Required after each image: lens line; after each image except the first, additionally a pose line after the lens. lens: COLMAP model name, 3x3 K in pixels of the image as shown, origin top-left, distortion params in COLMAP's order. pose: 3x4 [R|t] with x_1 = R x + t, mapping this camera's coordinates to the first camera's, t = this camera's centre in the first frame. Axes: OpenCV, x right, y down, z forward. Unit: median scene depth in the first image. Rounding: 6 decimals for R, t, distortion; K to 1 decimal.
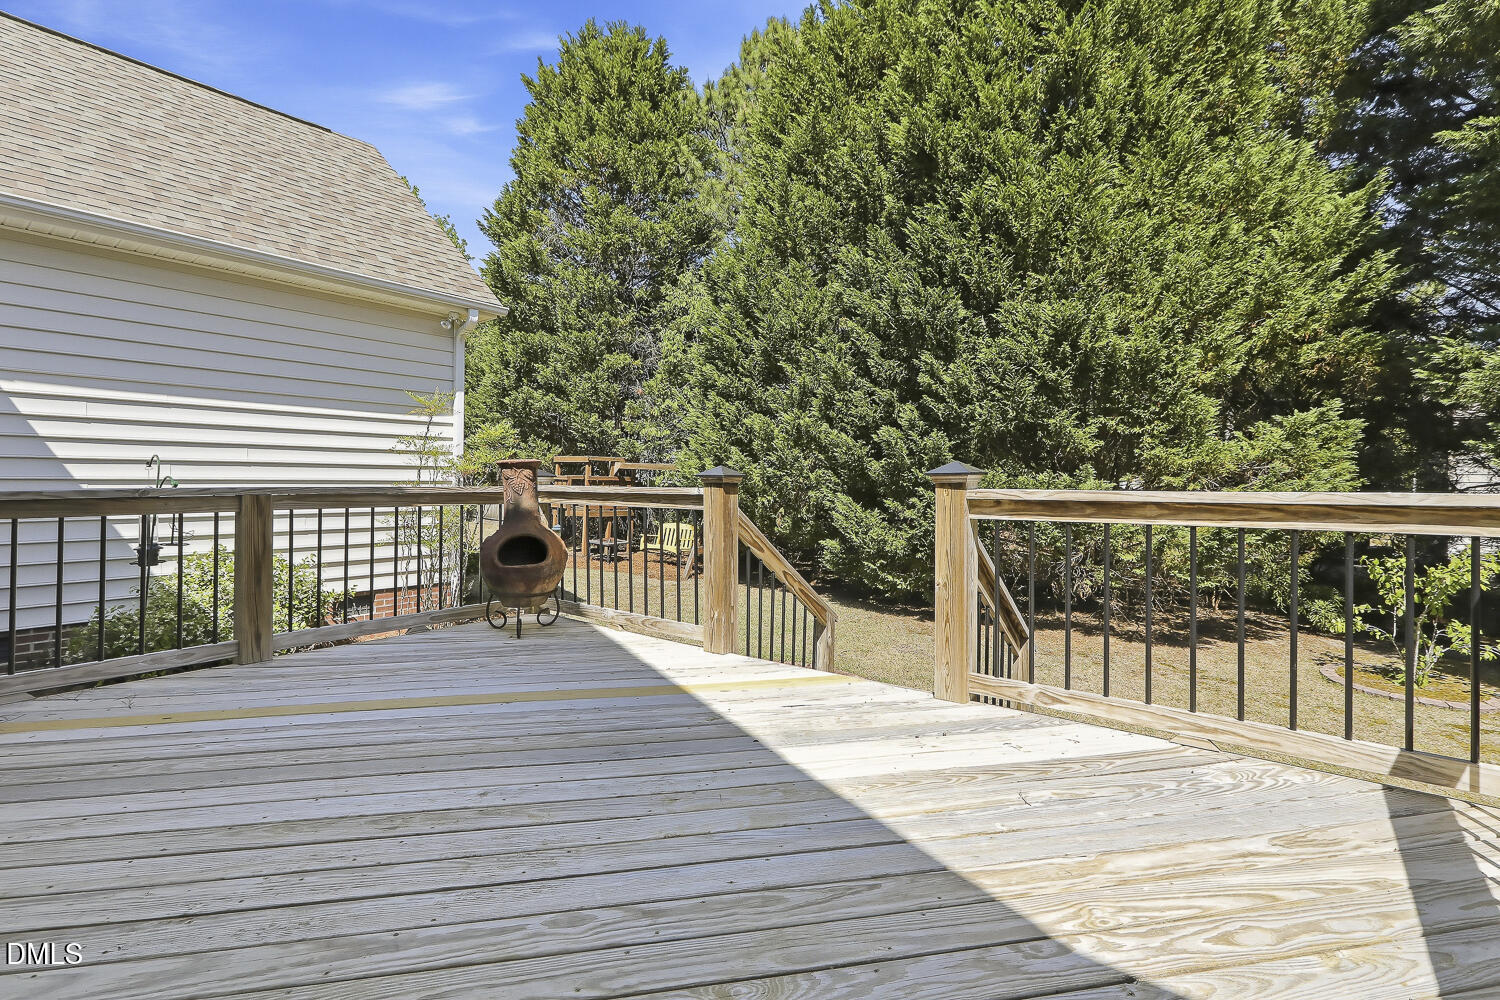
lens RADIAL K [[695.1, 0, 753.9], [0, 695.1, 478.9], [0, 0, 1]] dist [0.003494, 0.000359]
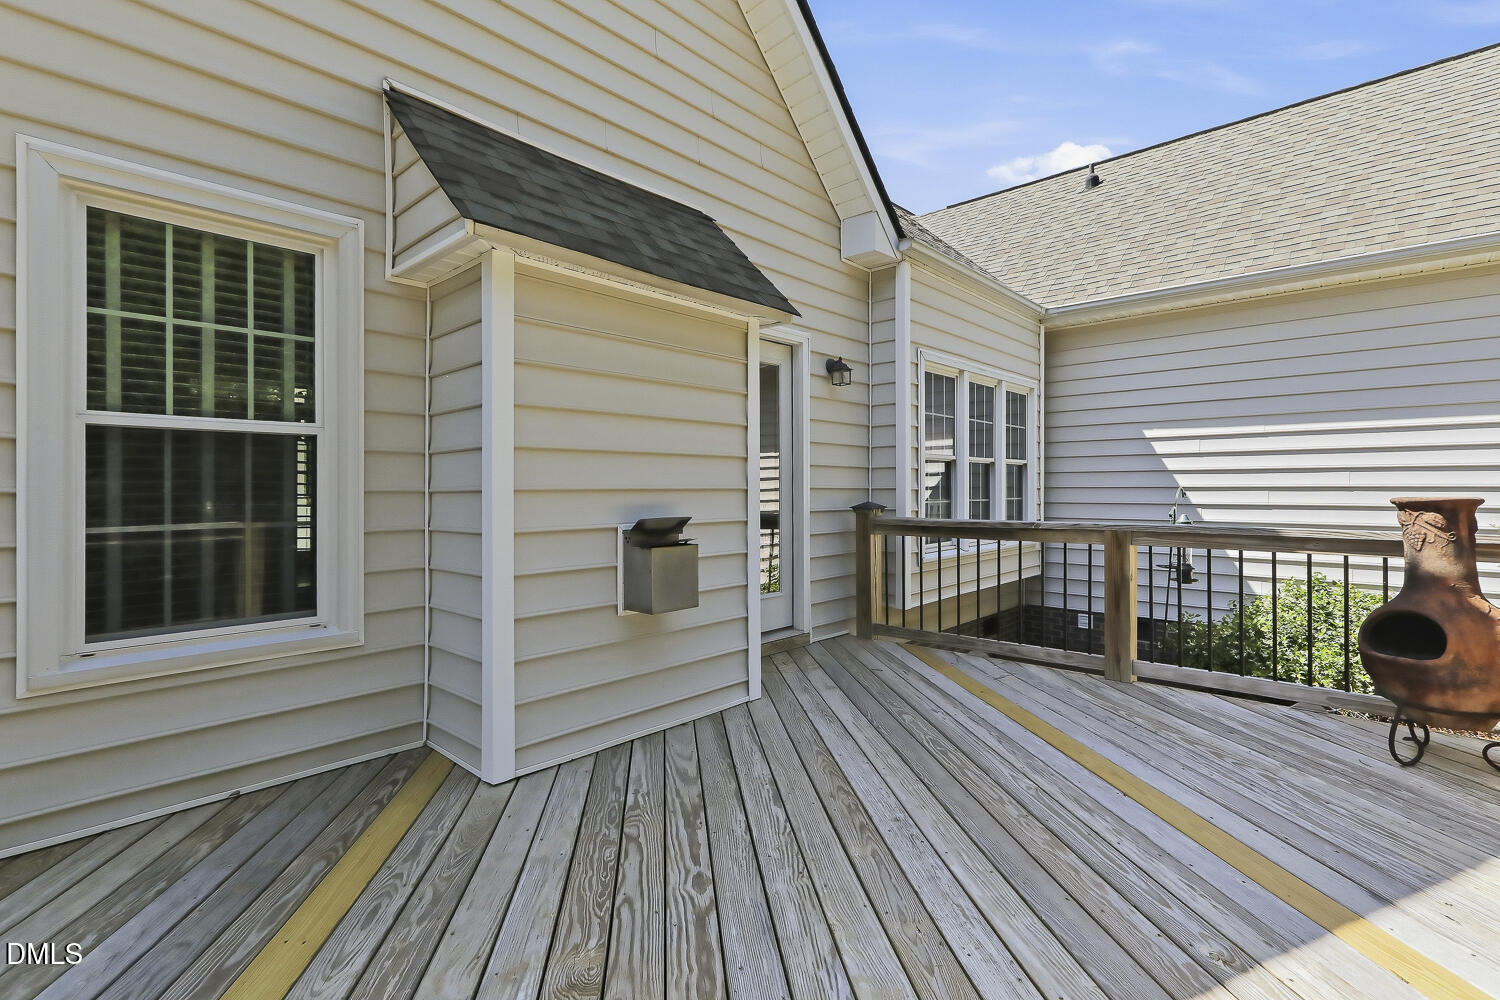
lens RADIAL K [[695.1, 0, 753.9], [0, 695.1, 478.9], [0, 0, 1]] dist [0.003494, 0.000359]
pose [[-0.061538, -0.014046, -0.998006, 0.285938], [0.007192, 0.999869, -0.014516, -0.031447], [0.998079, -0.008071, -0.061429, 0.318143]]
